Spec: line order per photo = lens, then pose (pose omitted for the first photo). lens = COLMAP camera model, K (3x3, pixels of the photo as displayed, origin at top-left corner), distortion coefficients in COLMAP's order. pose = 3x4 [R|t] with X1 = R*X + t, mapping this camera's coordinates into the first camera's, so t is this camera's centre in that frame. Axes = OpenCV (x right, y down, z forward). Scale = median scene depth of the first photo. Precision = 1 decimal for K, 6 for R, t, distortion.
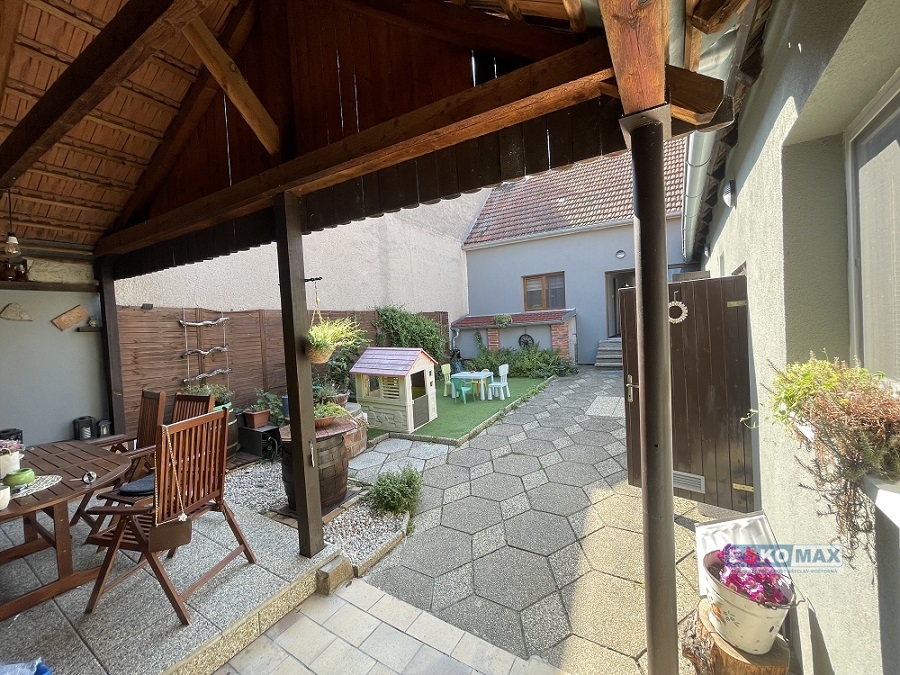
lens RADIAL K [[361.3, 0, 450.8], [0, 361.3, 333.7], [0, 0, 1]] dist [-0.001733, -0.001027]
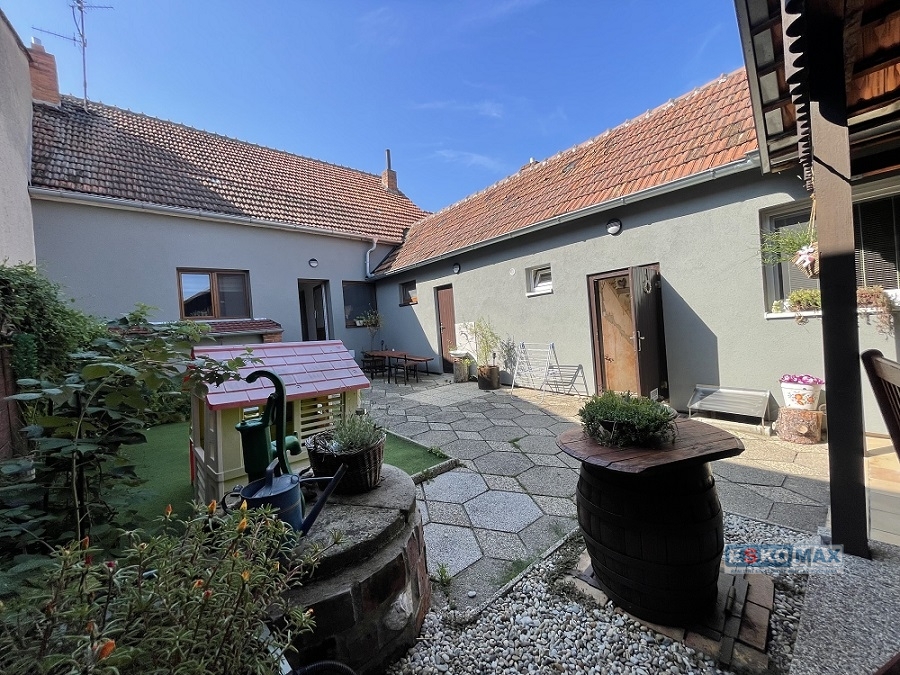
lens RADIAL K [[361.3, 0, 449.0], [0, 361.3, 334.5], [0, 0, 1]] dist [-0.001733, -0.001027]
pose [[0.306098, 0.006824, 0.951976, -0.810435], [0.089228, 0.995367, -0.035825, 0.088431], [-0.947809, 0.095909, 0.304071, 0.930216]]
